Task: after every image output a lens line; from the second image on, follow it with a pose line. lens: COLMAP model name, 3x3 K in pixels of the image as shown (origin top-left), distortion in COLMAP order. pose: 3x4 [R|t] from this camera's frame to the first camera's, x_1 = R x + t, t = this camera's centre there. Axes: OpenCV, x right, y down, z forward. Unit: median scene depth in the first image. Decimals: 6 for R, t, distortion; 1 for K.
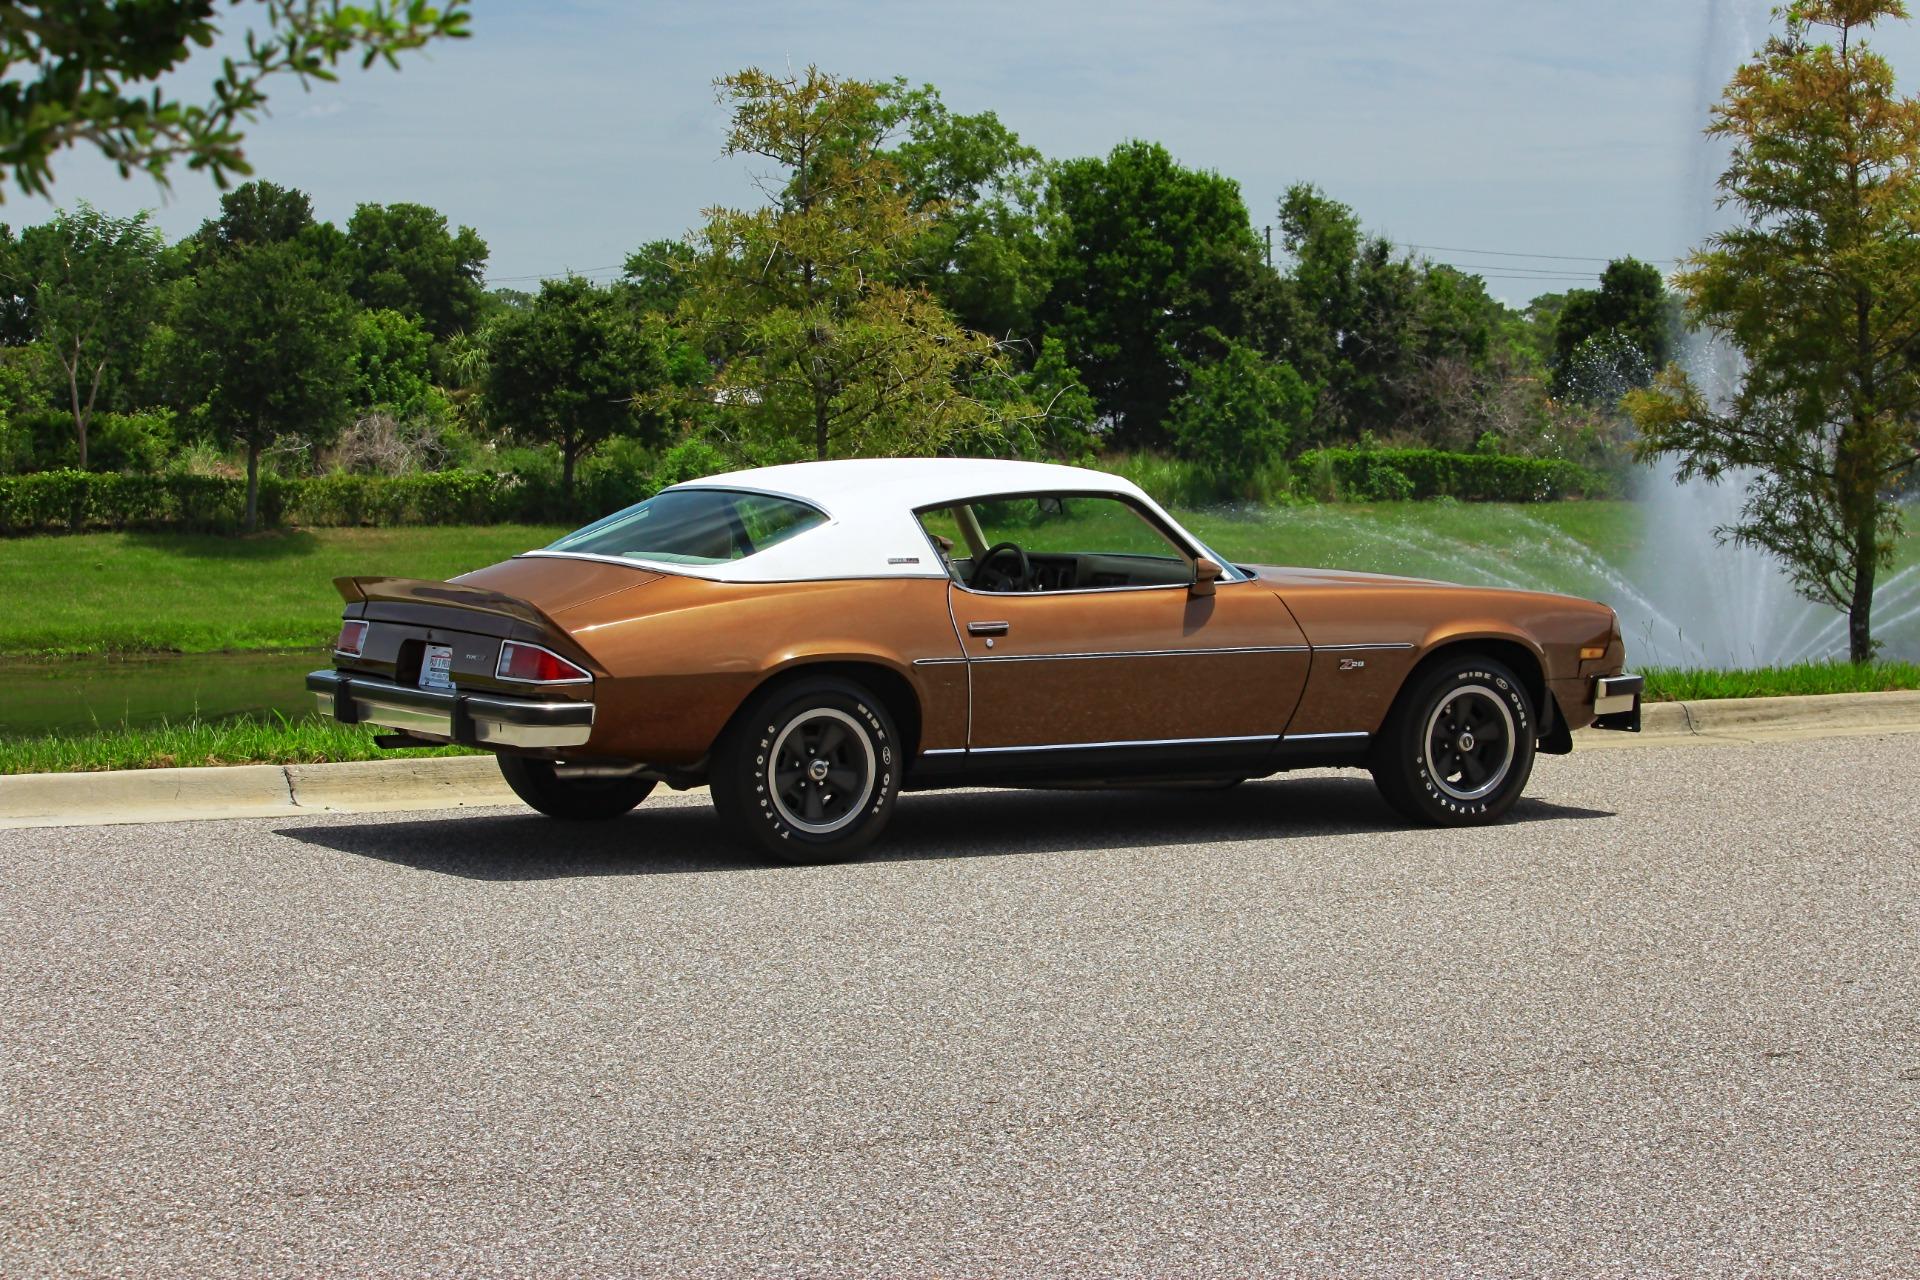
lens RADIAL K [[4878.5, 0, 994.7], [0, 4878.5, 701.5], [0, 0, 1]] dist [-0.396776, -0.324986]
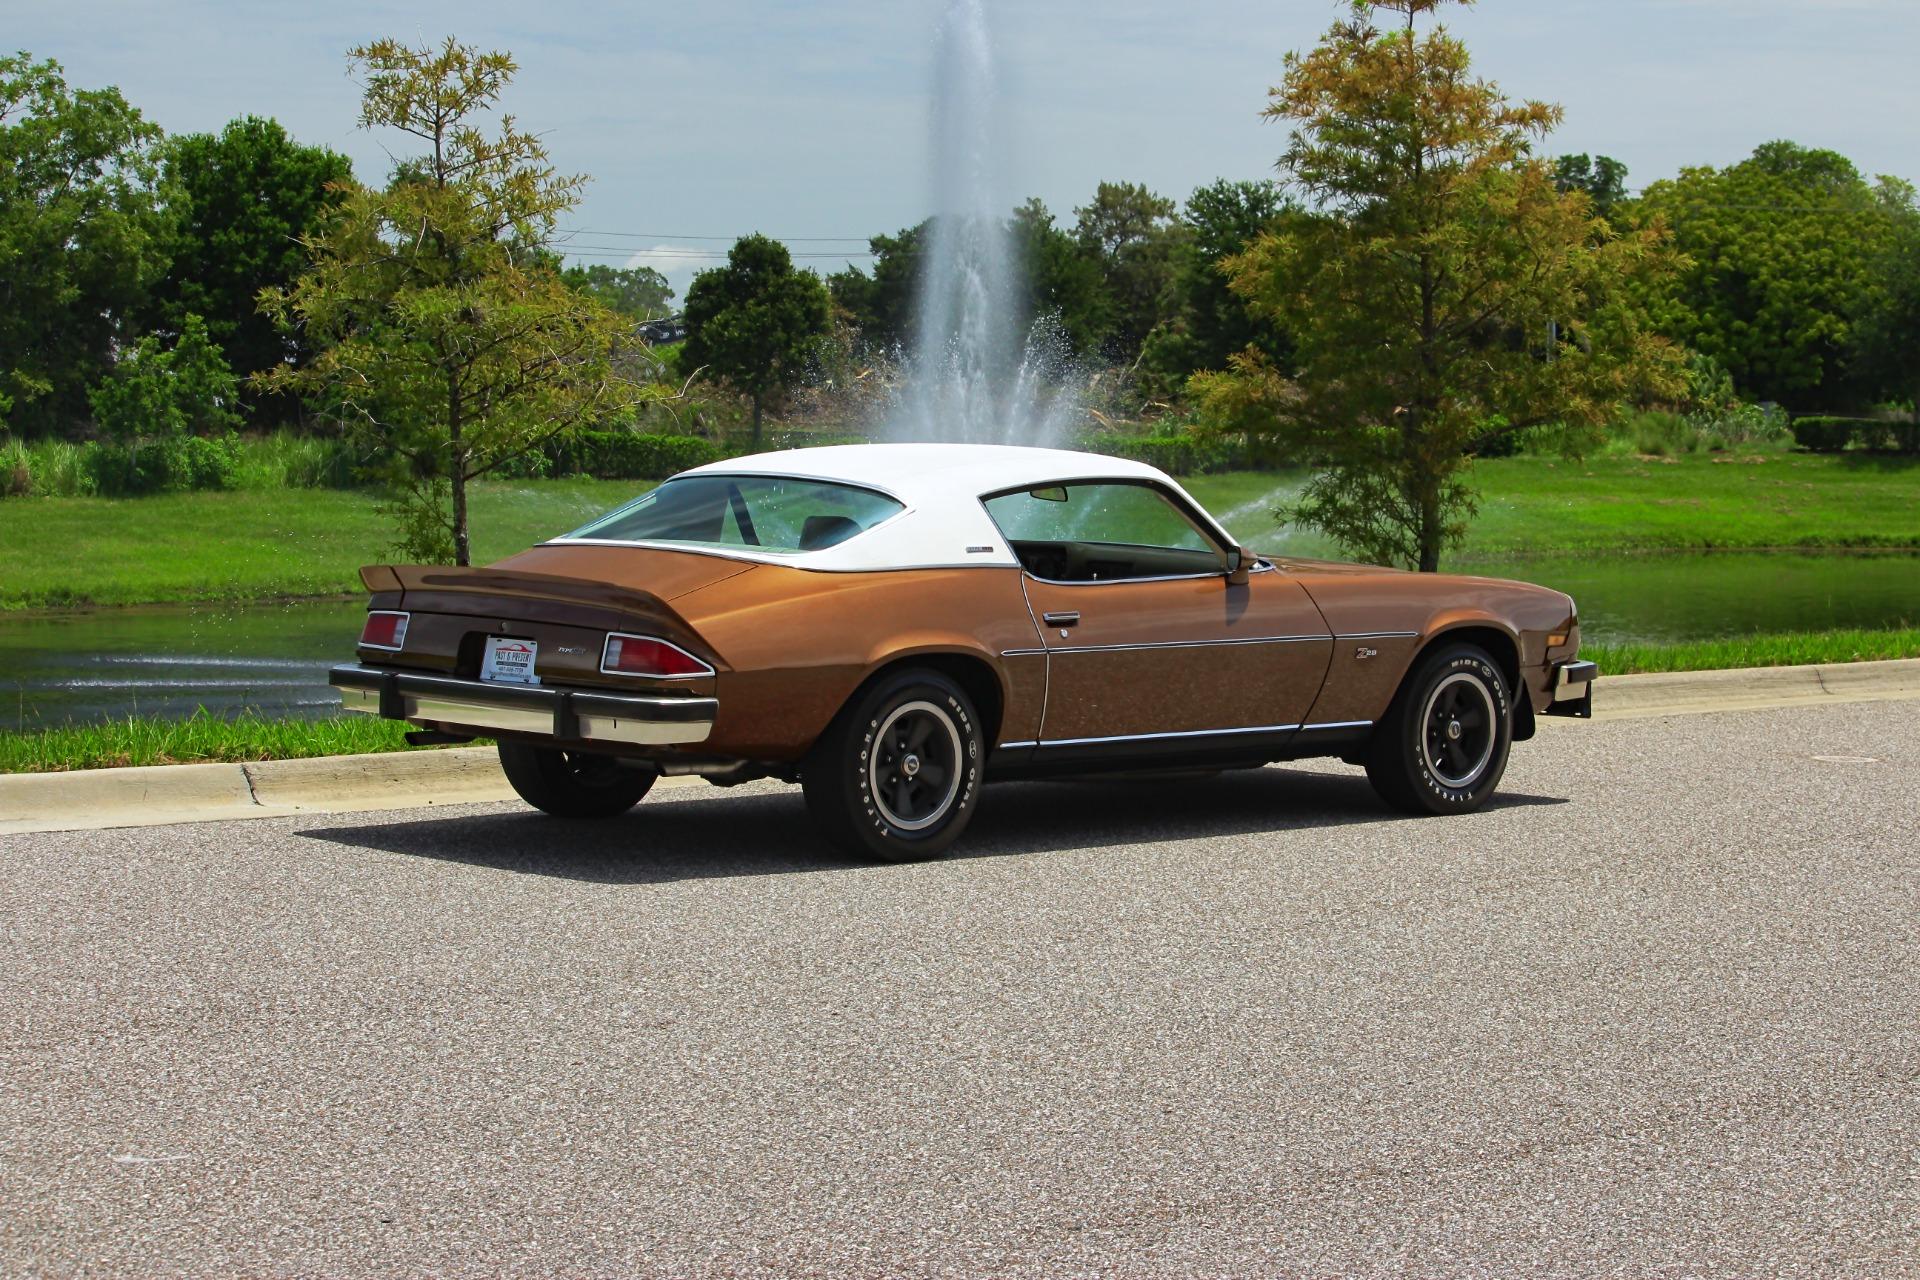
lens RADIAL K [[4879.9, 0, 965.6], [0, 4879.9, 611.5], [0, 0, 1]] dist [-0.407183, 0.012765]
pose [[0.979932, -0.002626, 0.199315, -0.156286], [0.005336, 0.999900, -0.013063, -0.002723], [-0.199261, 0.013865, 0.979848, 0.030856]]
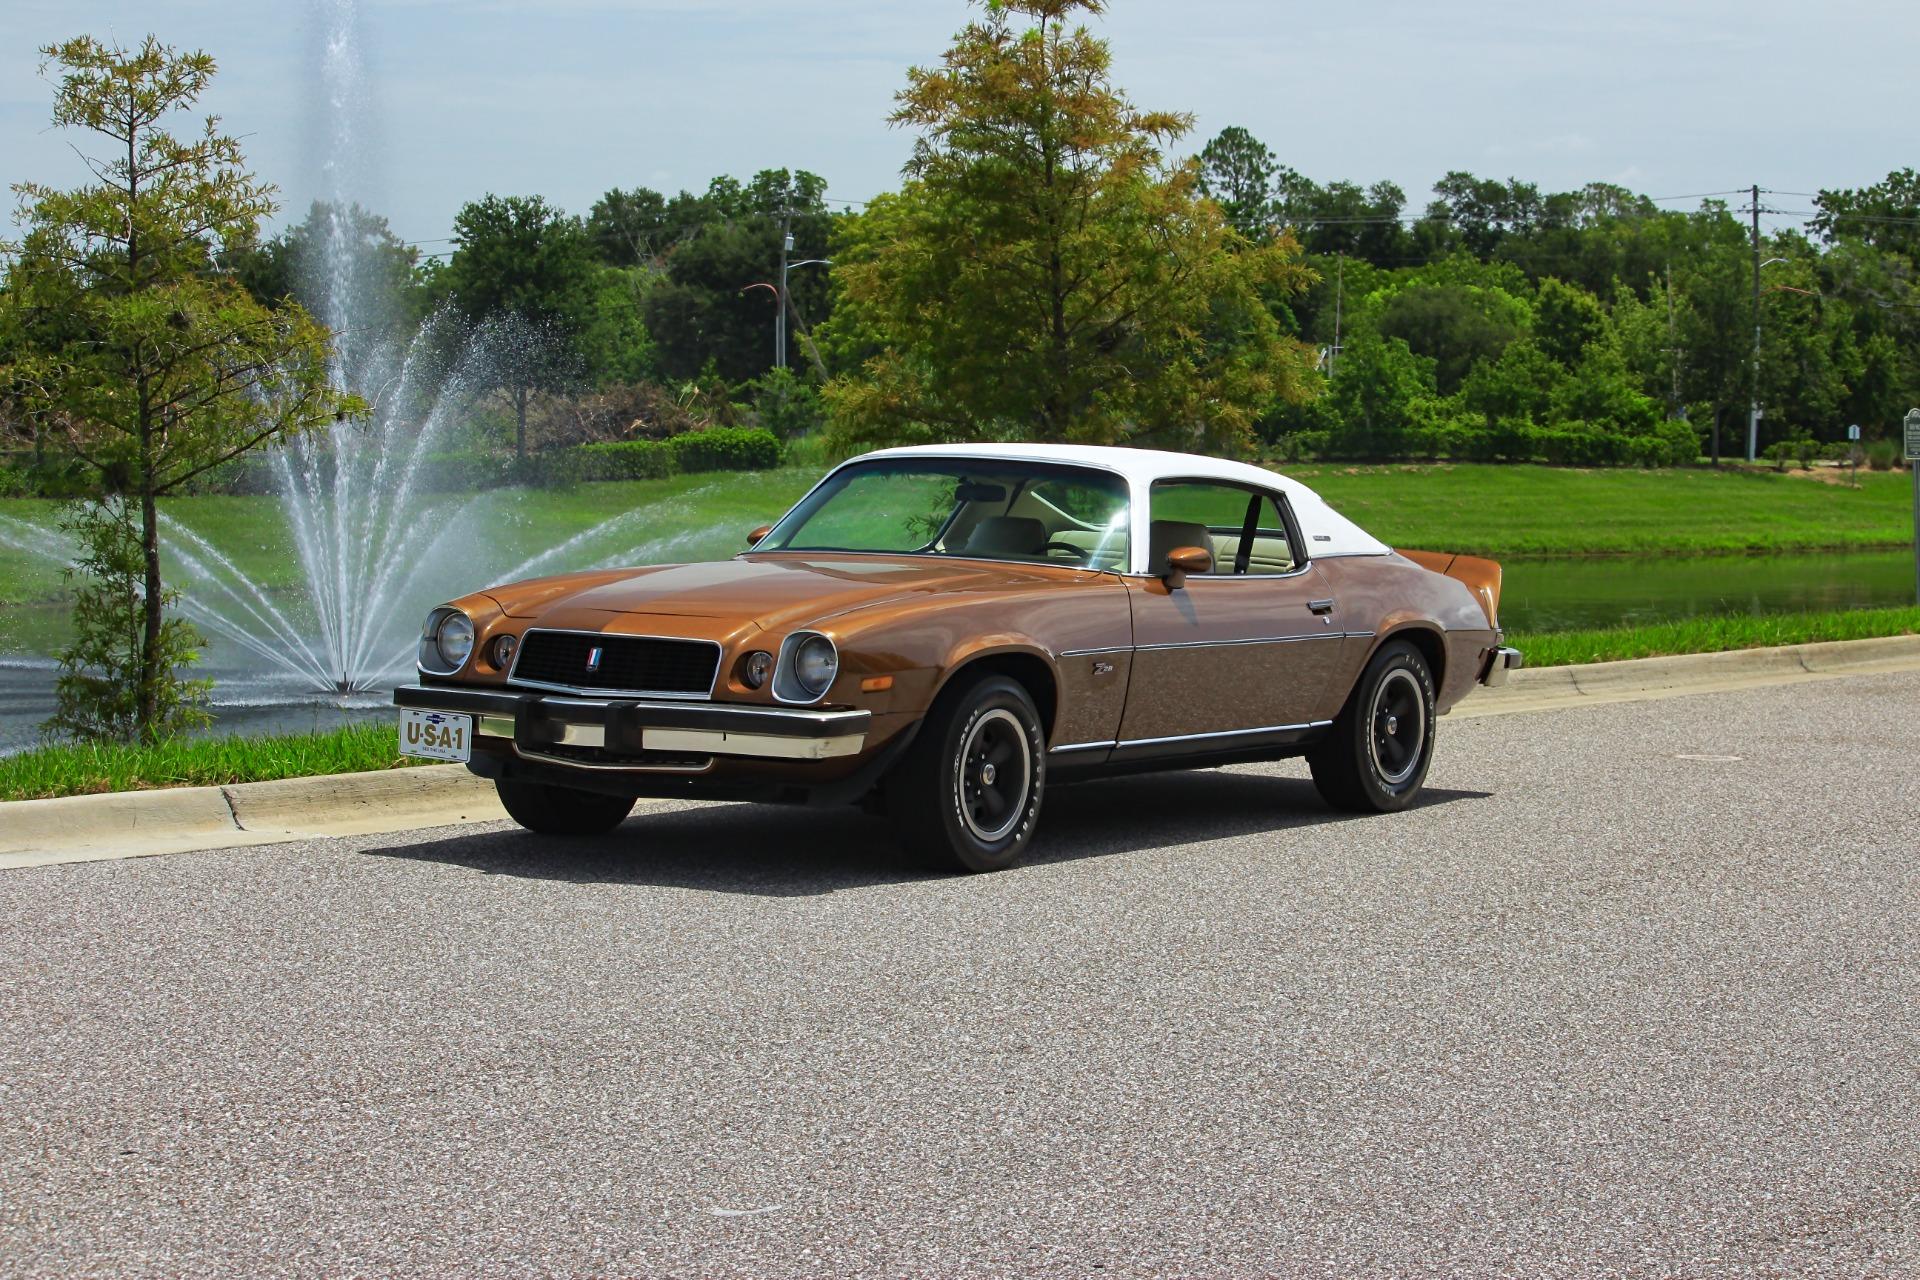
lens RADIAL K [[4863.3, 0, 1031.4], [0, 4863.3, 636.2], [0, 0, 1]] dist [-0.398044, -0.248648]
pose [[0.927244, -0.014280, 0.374185, -0.271300], [0.018980, 0.999780, -0.008879, -0.003165], [-0.373976, 0.015335, 0.927312, 0.089057]]
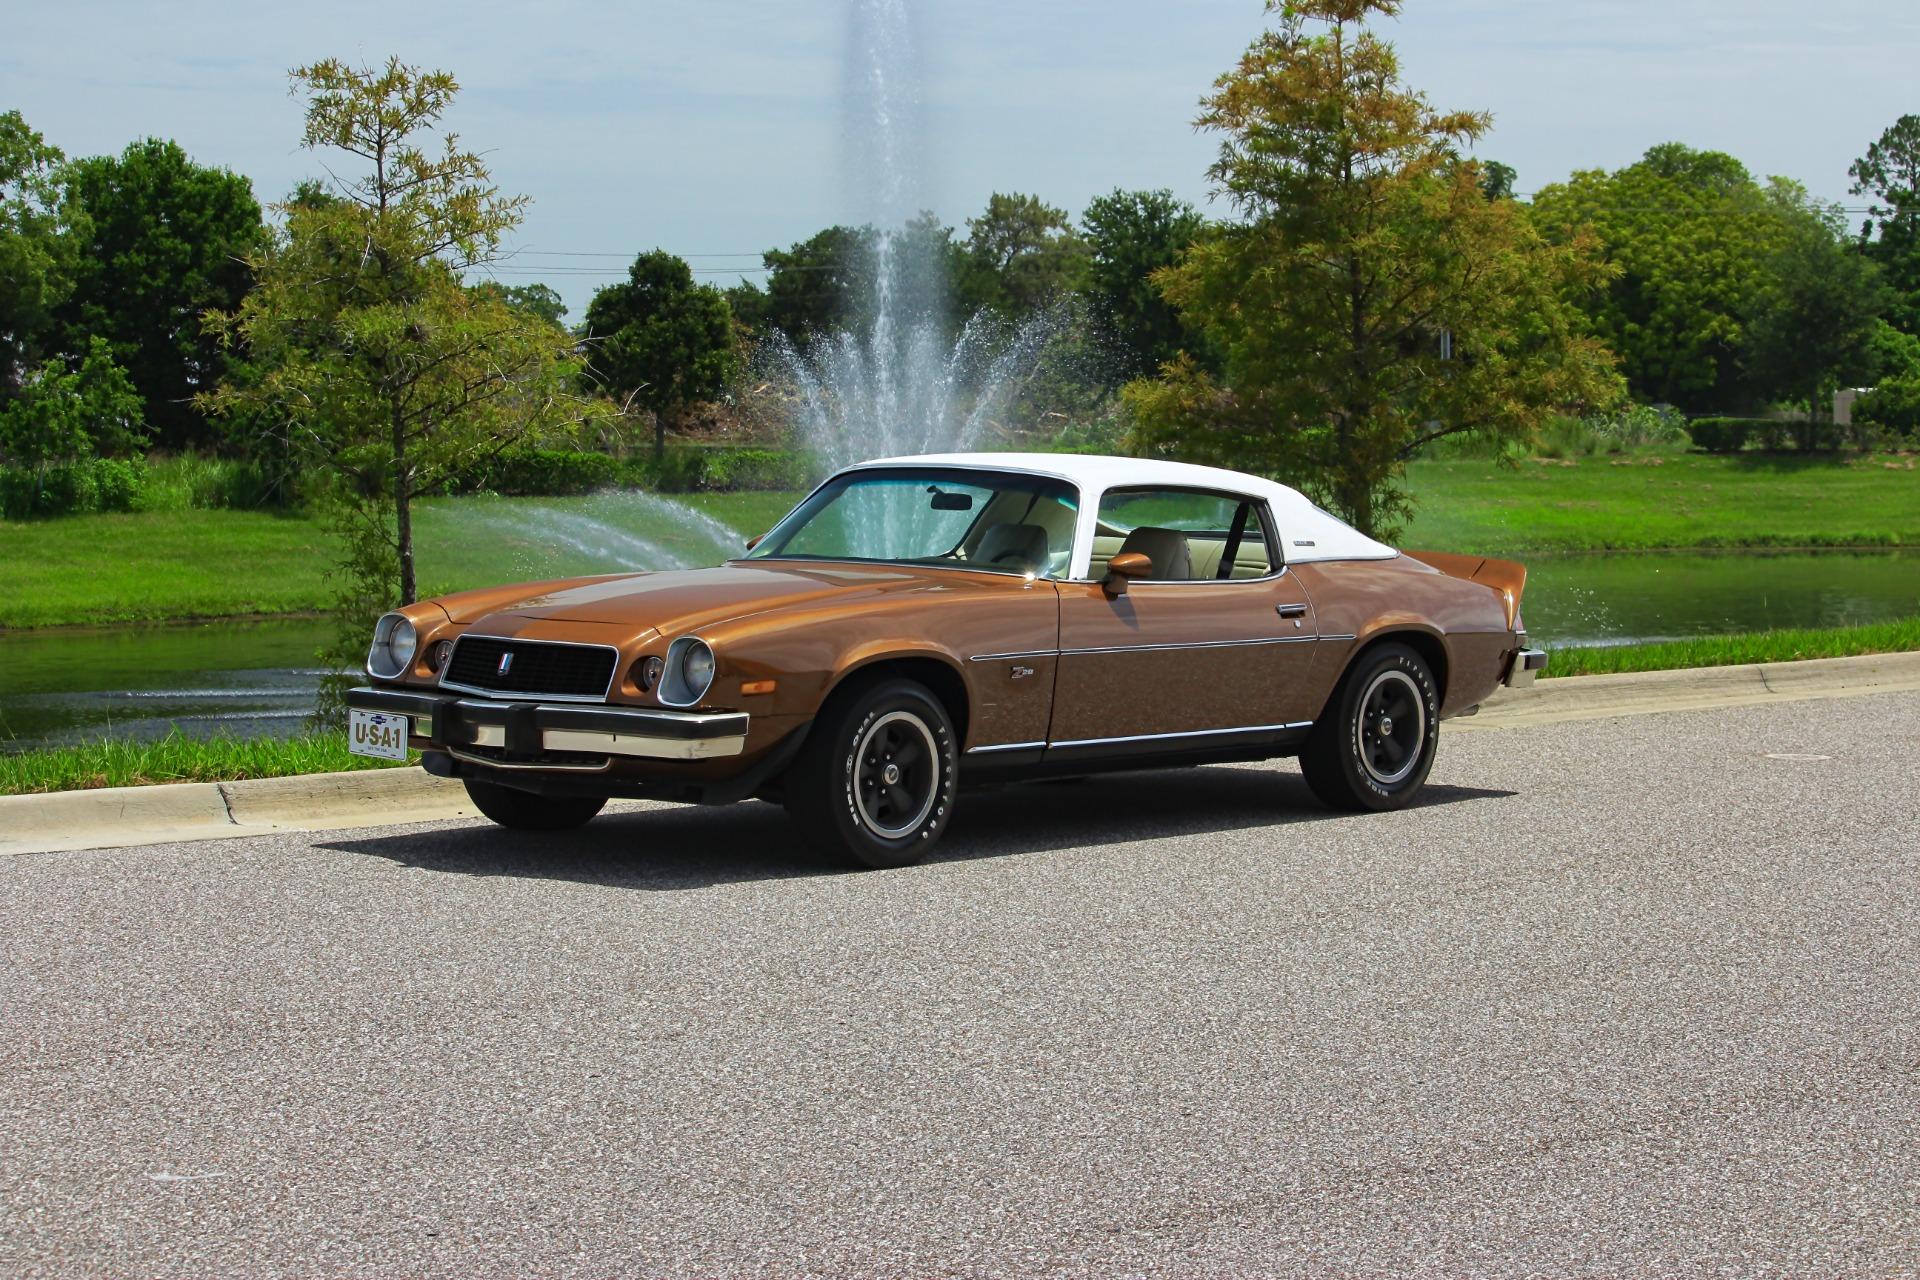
lens RADIAL K [[4866.8, 0, 956.9], [0, 4866.8, 584.6], [0, 0, 1]] dist [-0.395325, -0.249602]
pose [[0.975636, -0.013970, 0.218951, -0.168594], [0.018952, 0.999607, -0.020671, -0.002757], [-0.218576, 0.024317, 0.975517, 0.030354]]
